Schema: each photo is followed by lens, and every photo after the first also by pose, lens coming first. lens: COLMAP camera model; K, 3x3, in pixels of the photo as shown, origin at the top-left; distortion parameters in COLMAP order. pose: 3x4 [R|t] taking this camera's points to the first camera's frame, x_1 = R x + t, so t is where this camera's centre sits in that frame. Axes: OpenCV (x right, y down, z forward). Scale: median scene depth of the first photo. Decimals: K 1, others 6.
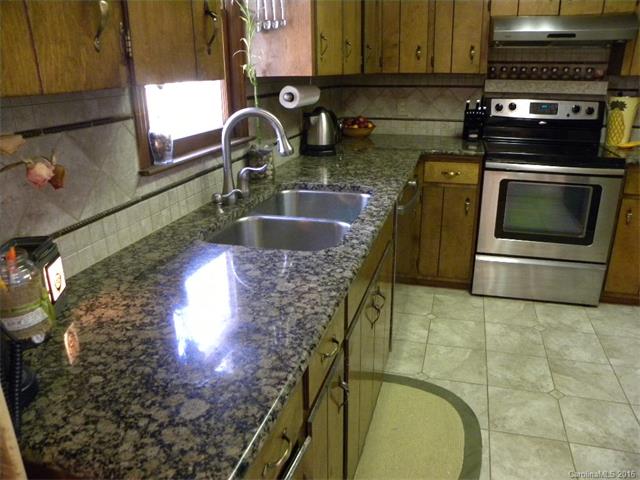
lens RADIAL K [[492.2, 0, 318.4], [0, 492.2, 240.3], [0, 0, 1]] dist [-0.137827, 0.080386]
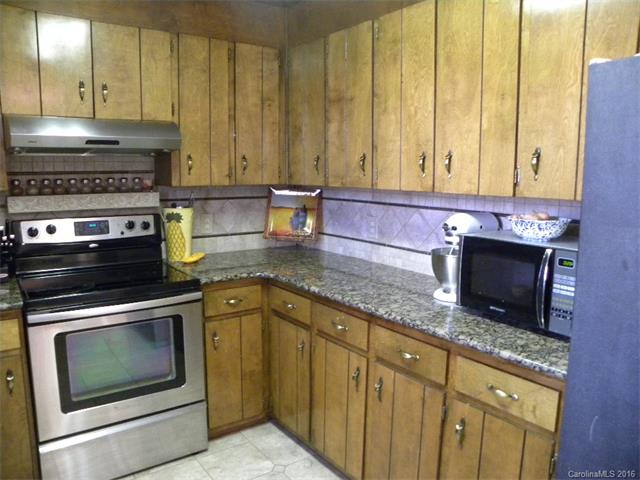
lens RADIAL K [[492.2, 0, 323.6], [0, 492.2, 239.4], [0, 0, 1]] dist [-0.137827, 0.080386]
pose [[0.617740, -0.092781, 0.780890, 0.088422], [0.248798, 0.965065, -0.082154, -0.102993], [-0.745987, 0.245034, 0.619242, 0.227653]]
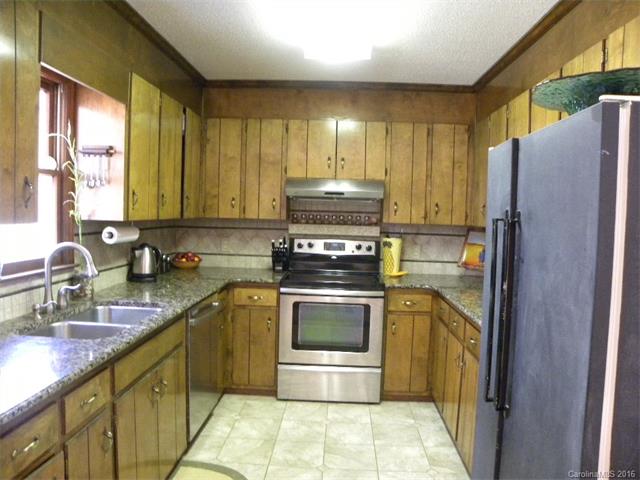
lens RADIAL K [[492.2, 0, 318.3], [0, 492.2, 236.7], [0, 0, 1]] dist [-0.137827, 0.080386]
pose [[0.970832, 0.029037, 0.237994, 0.129989], [0.038673, 0.960676, -0.274966, 0.064428], [-0.236620, 0.276150, 0.931532, -0.249131]]
